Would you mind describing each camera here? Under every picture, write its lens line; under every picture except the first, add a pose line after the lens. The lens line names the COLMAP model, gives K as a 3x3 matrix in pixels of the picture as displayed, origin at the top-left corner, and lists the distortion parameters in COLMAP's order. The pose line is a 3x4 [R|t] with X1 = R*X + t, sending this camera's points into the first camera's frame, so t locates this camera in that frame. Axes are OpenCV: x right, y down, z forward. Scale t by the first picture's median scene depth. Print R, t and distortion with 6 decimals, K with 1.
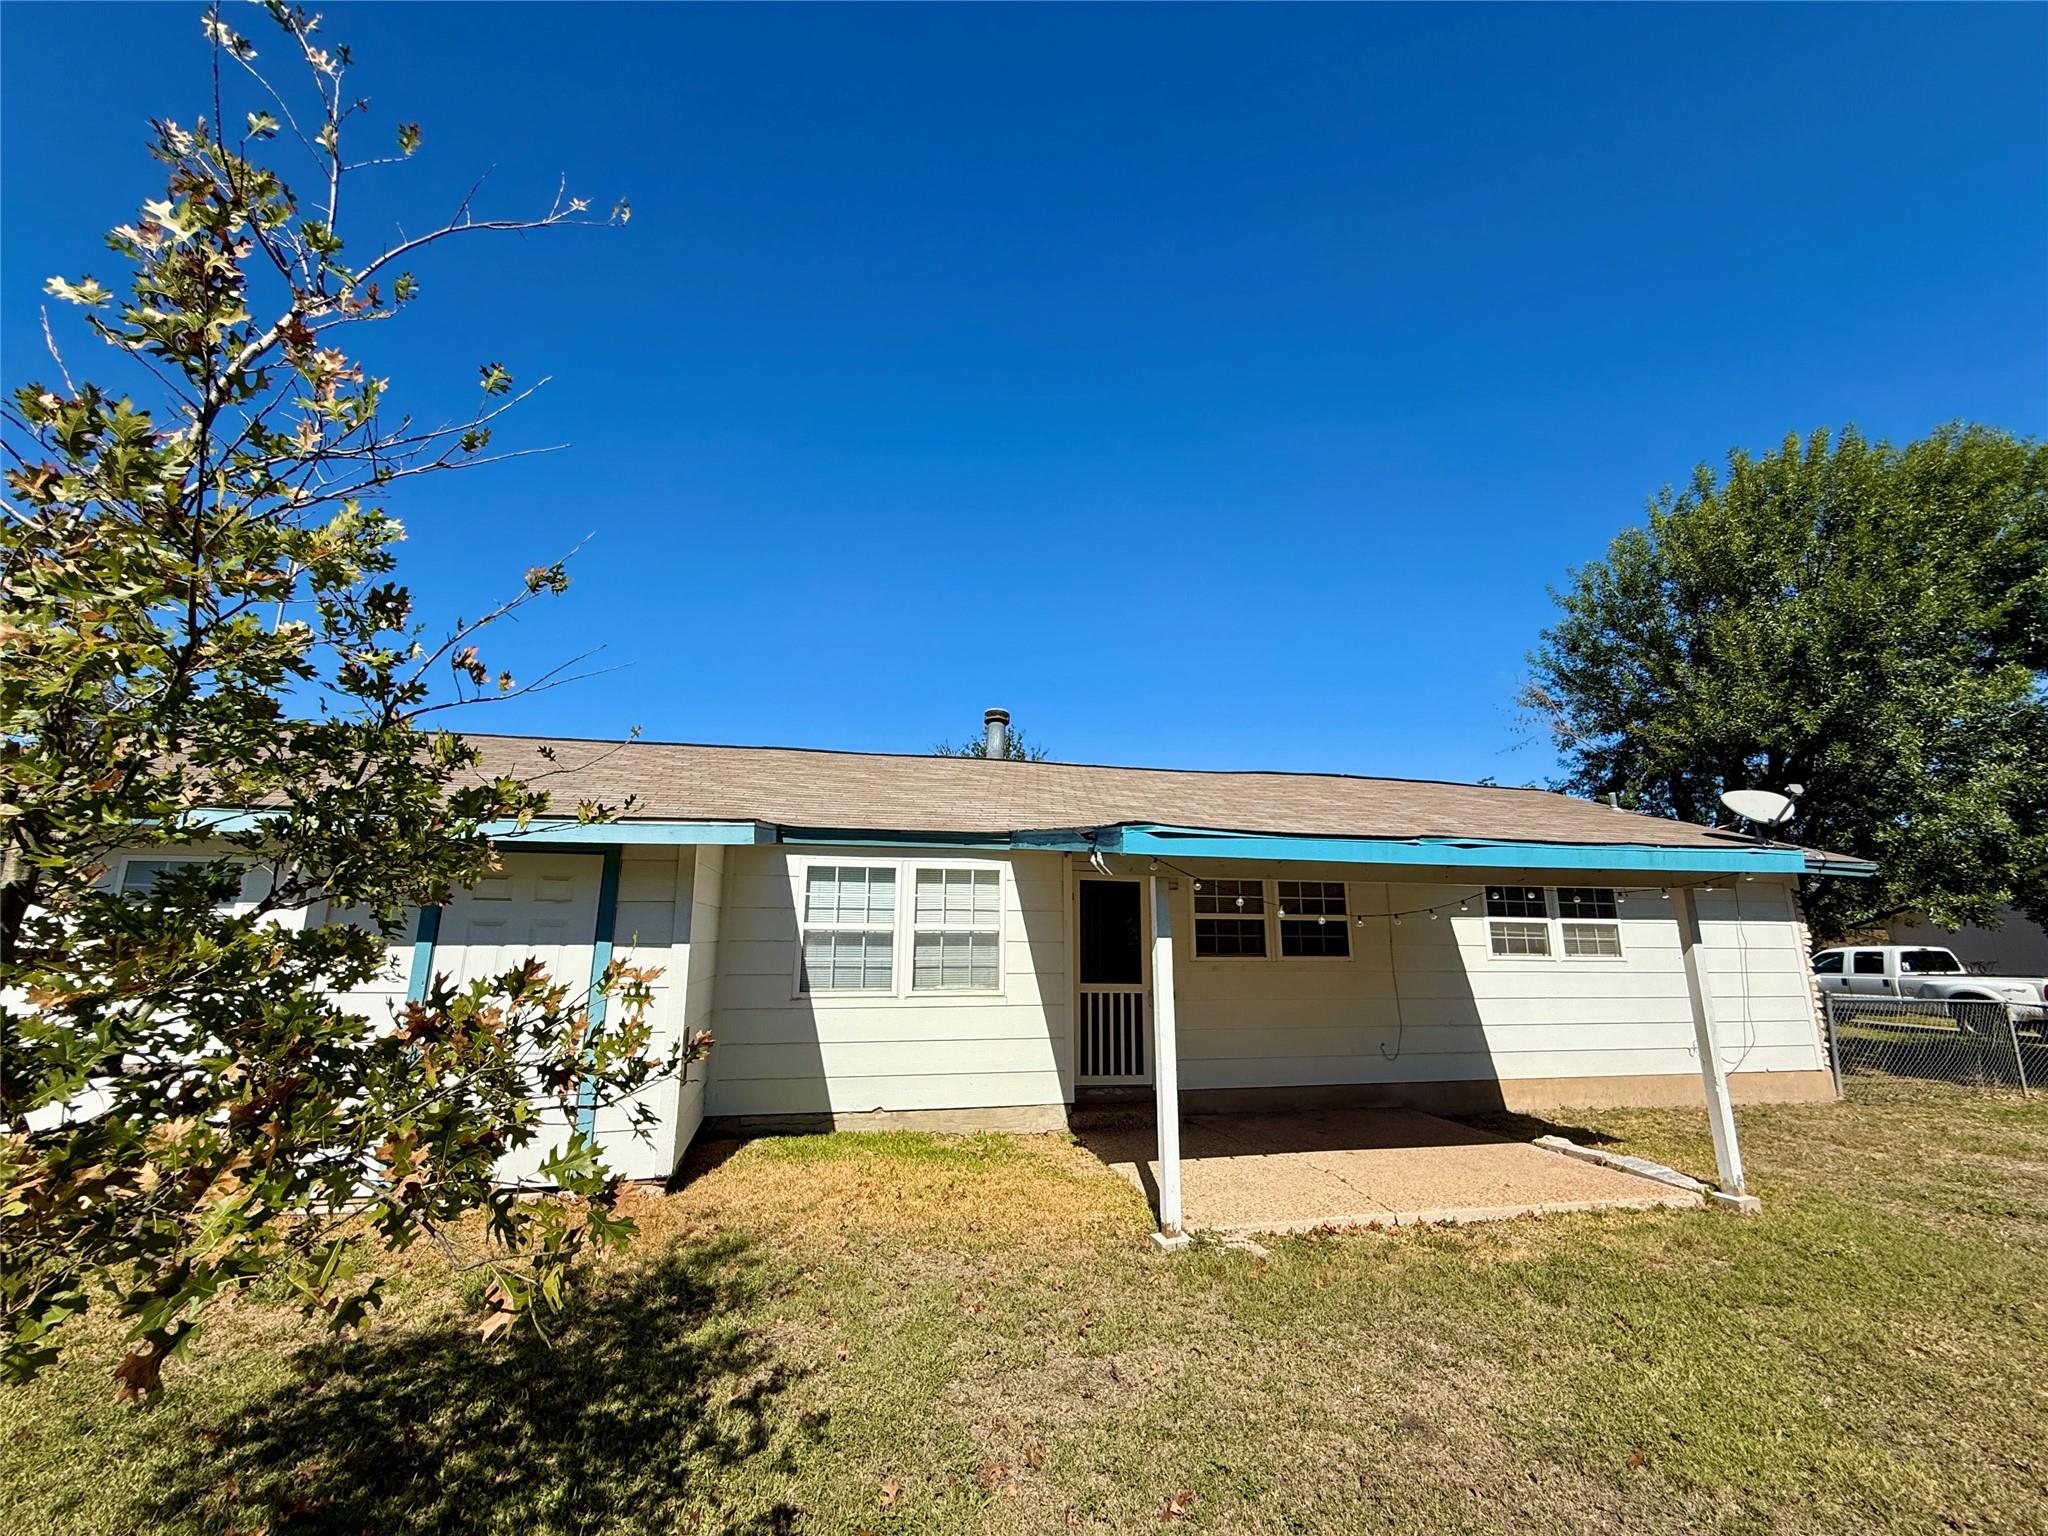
lens RADIAL K [[816.6, 0, 1017.2], [0, 816.6, 768.9], [0, 0, 1]] dist [-0.001836, 0.000401]
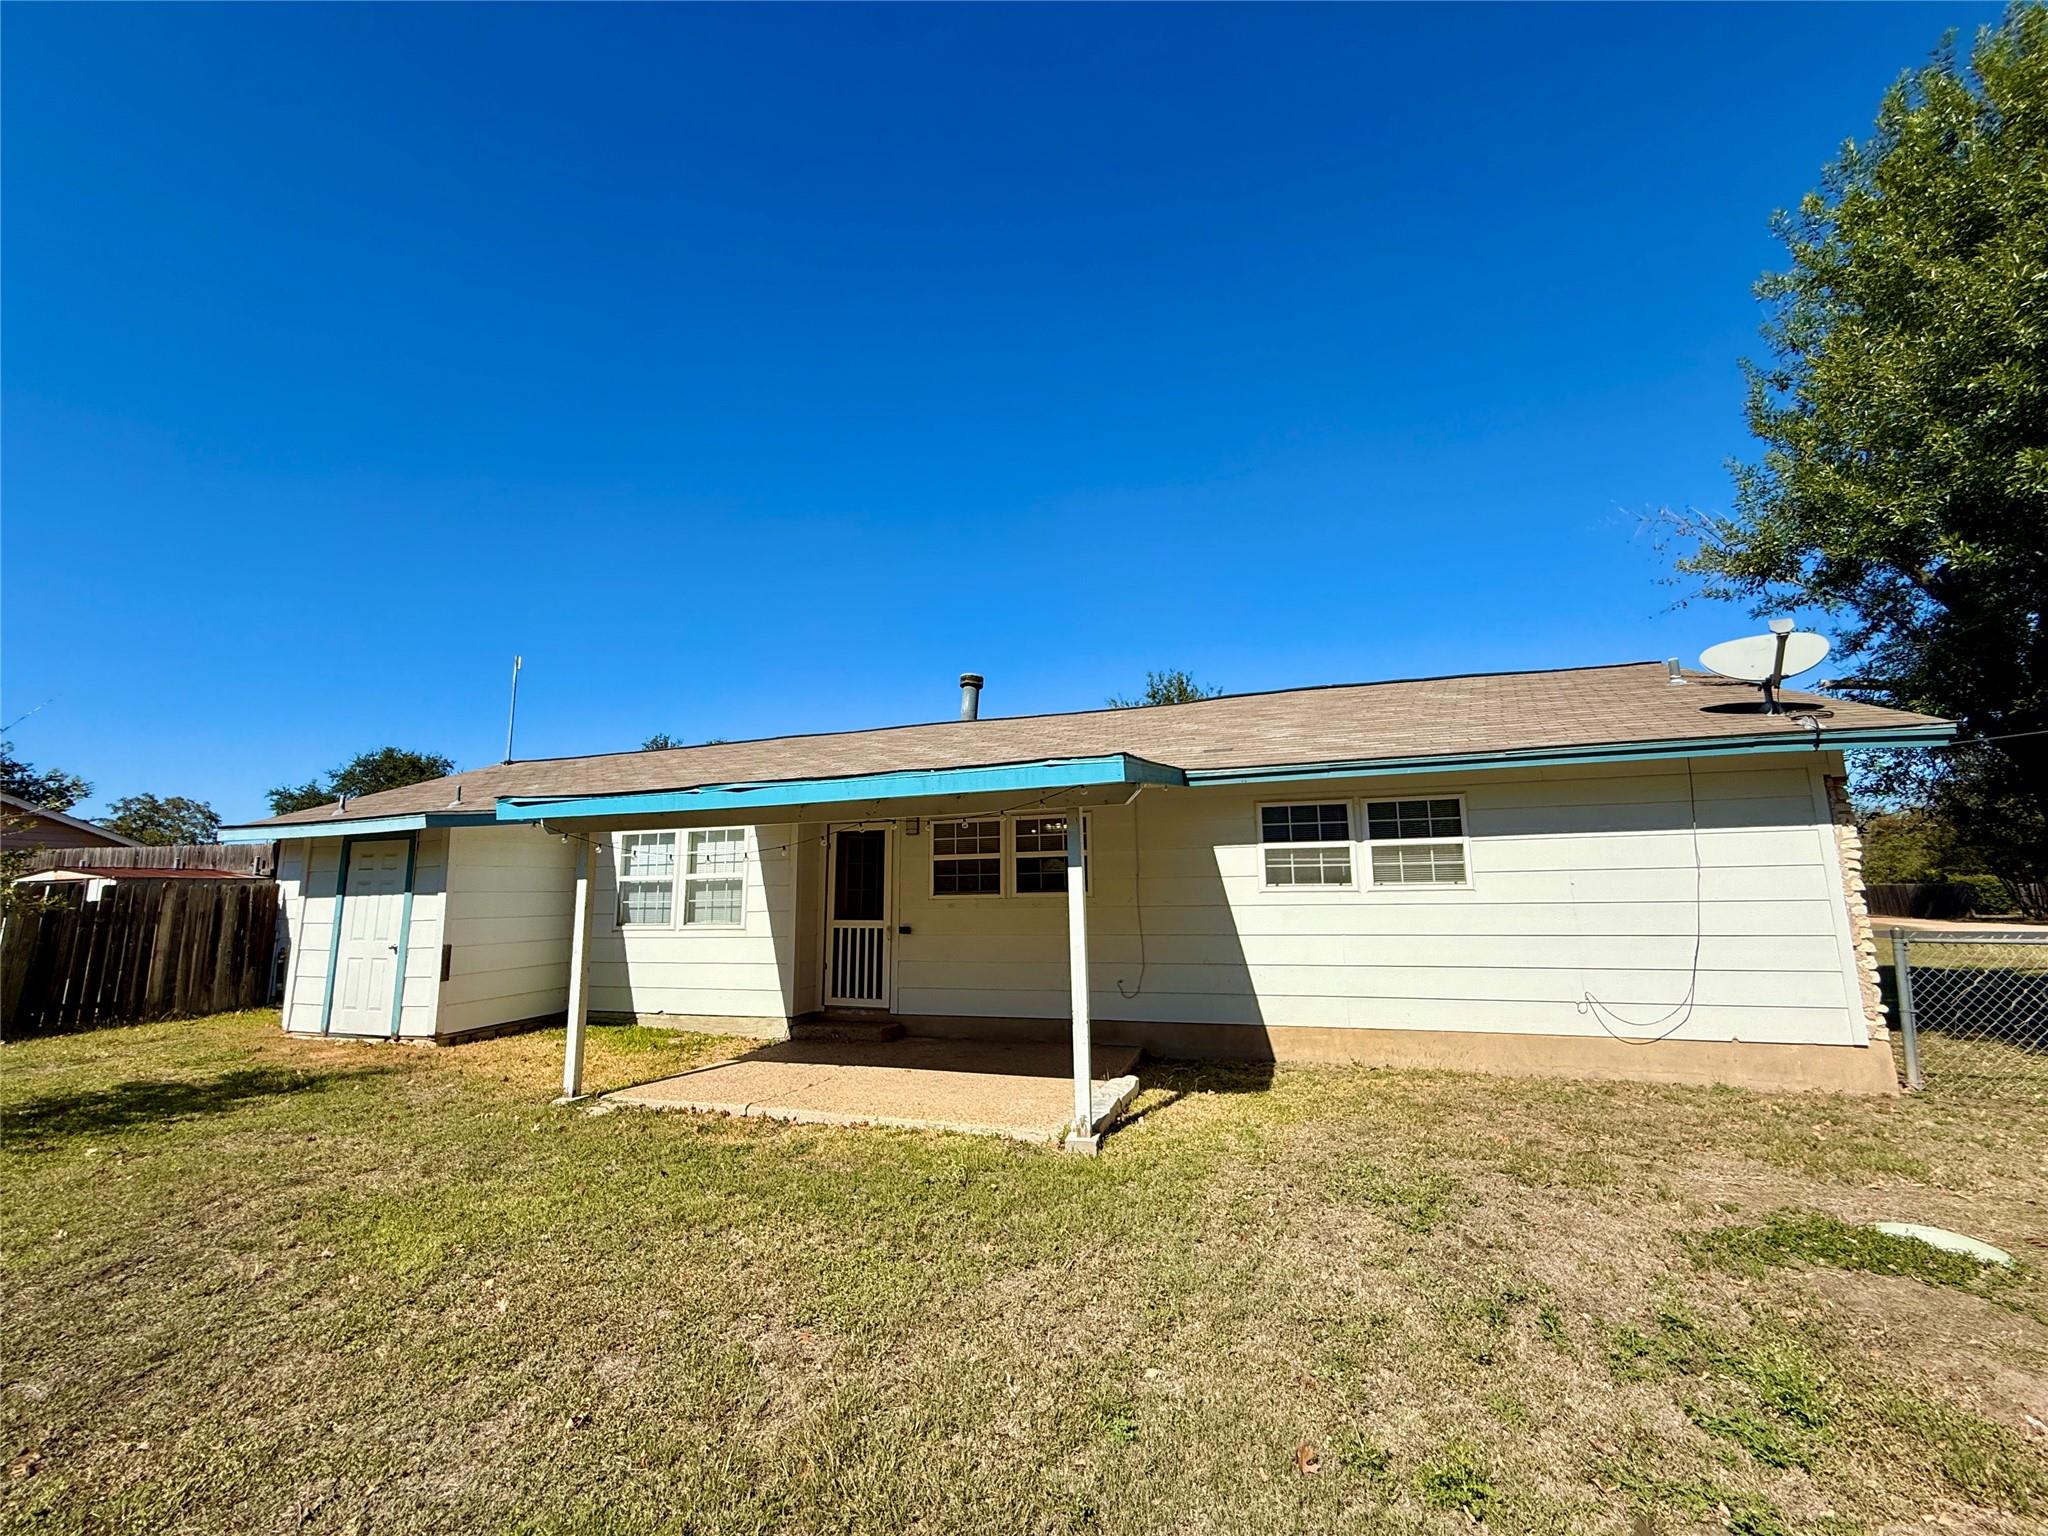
lens RADIAL K [[816.6, 0, 1017.8], [0, 816.6, 769.8], [0, 0, 1]] dist [-0.001836, 0.000401]
pose [[0.863804, -0.097117, -0.494379, 0.890322], [0.126604, 0.991602, 0.026417, 0.052435], [0.487662, -0.085409, 0.868845, 0.133254]]
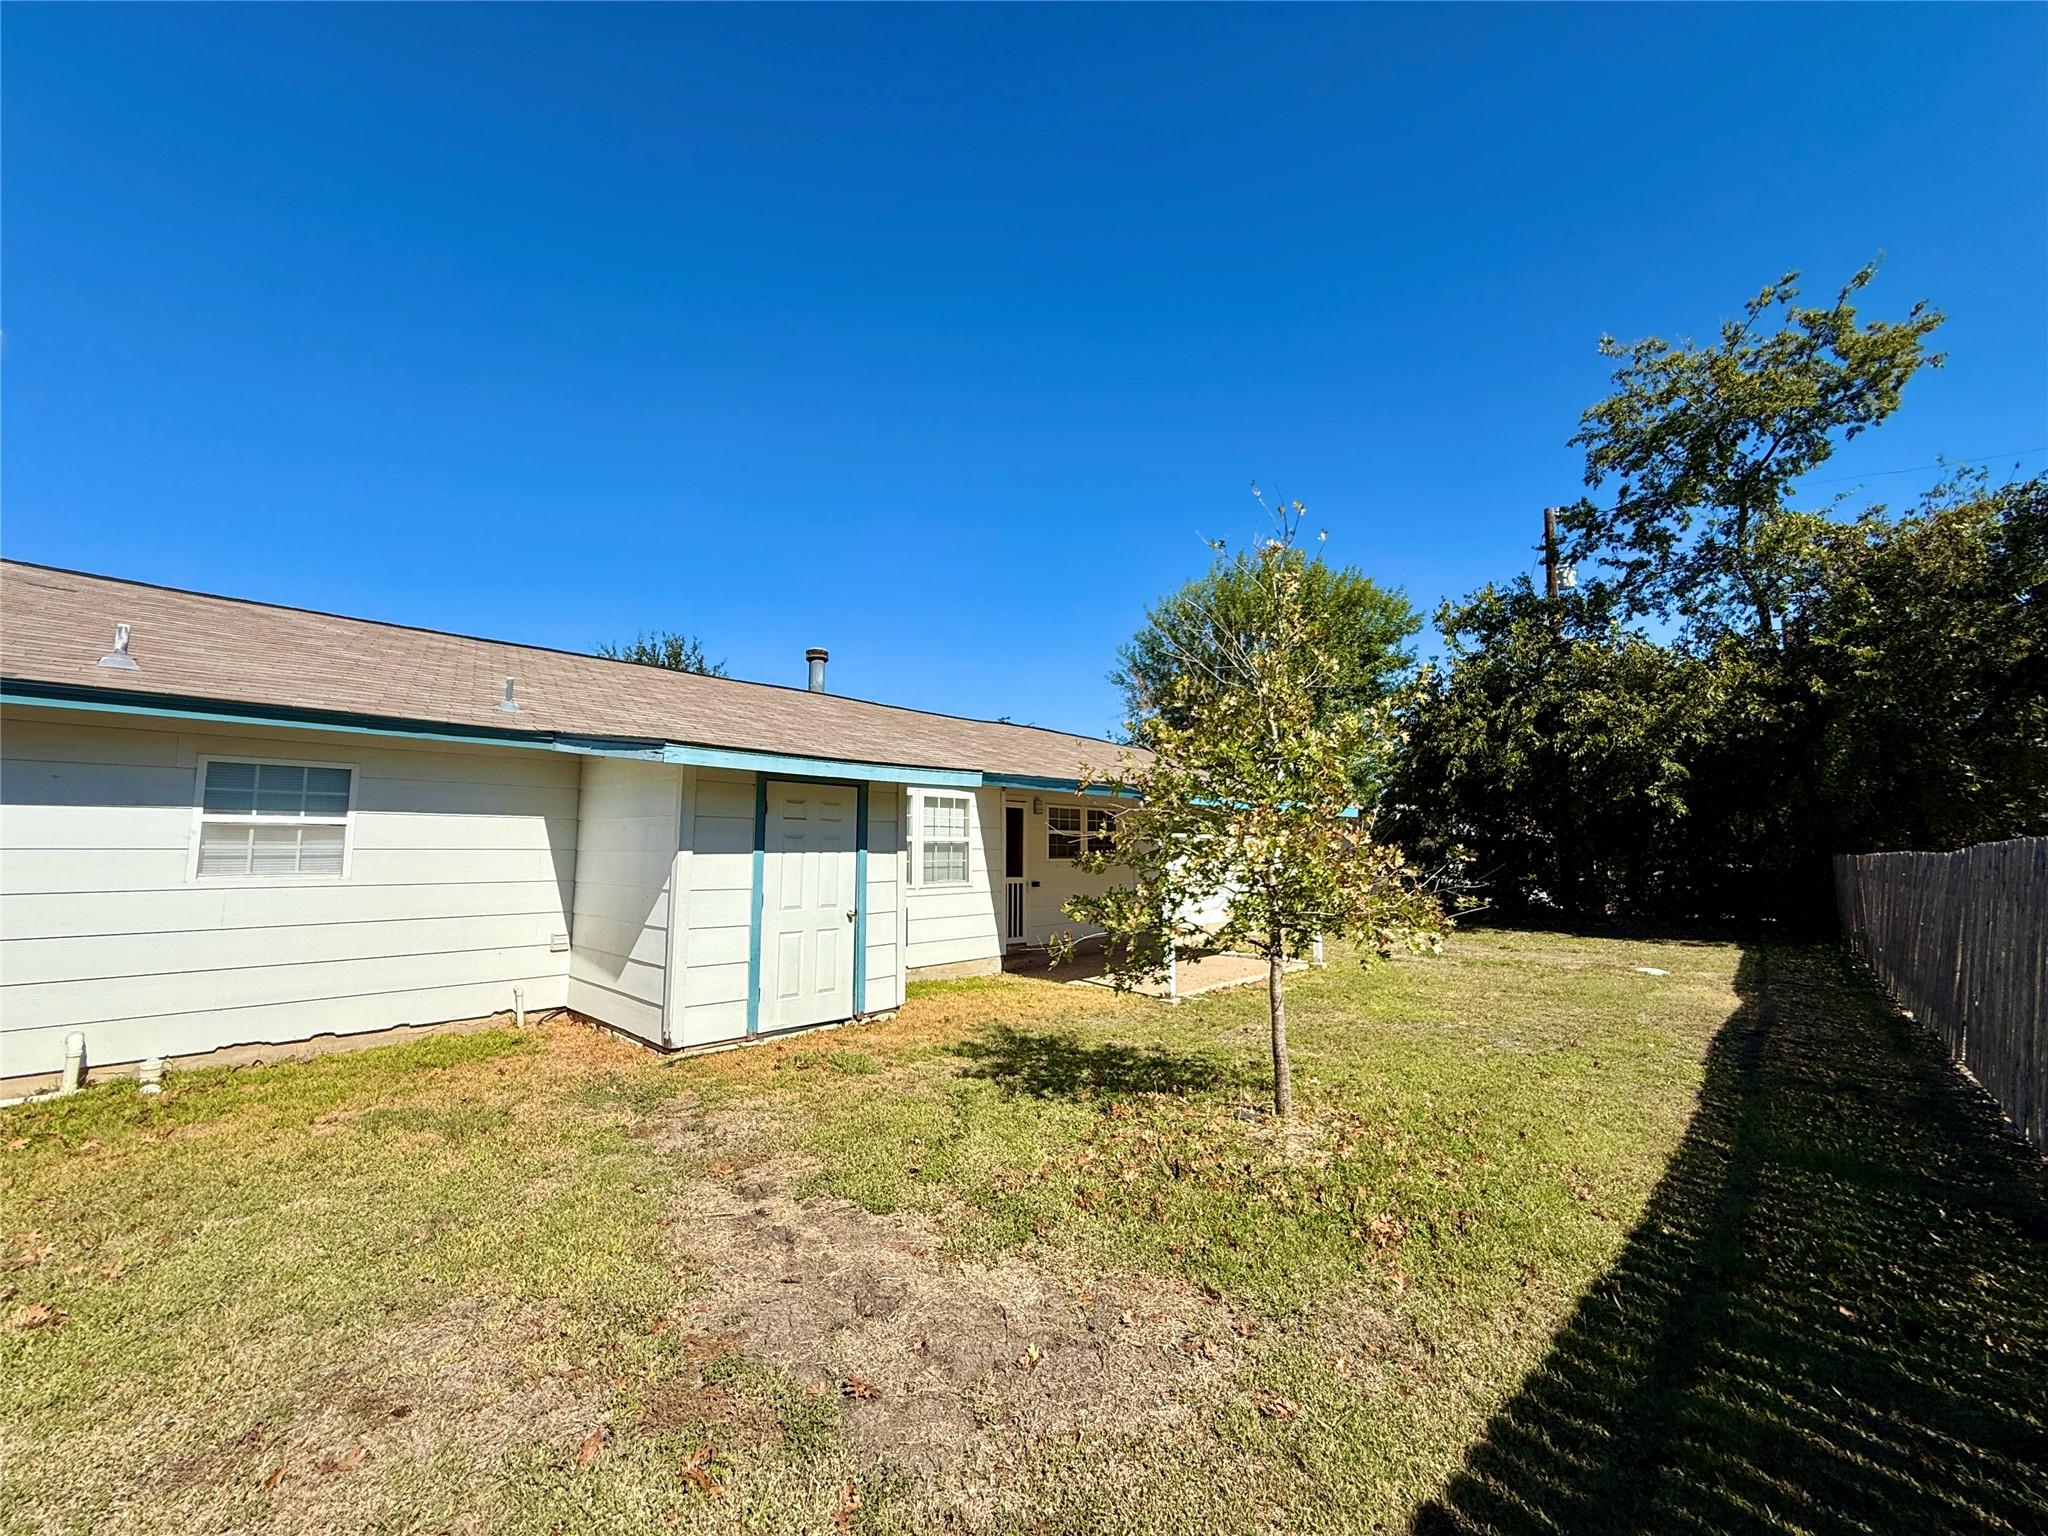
lens RADIAL K [[816.6, 0, 1016.7], [0, 816.6, 769.6], [0, 0, 1]] dist [-0.001836, 0.000401]
pose [[0.816285, 0.052047, 0.575299, -0.717026], [-0.116203, 0.990368, 0.075281, -0.038149], [-0.565840, -0.128302, 0.814471, -0.170112]]
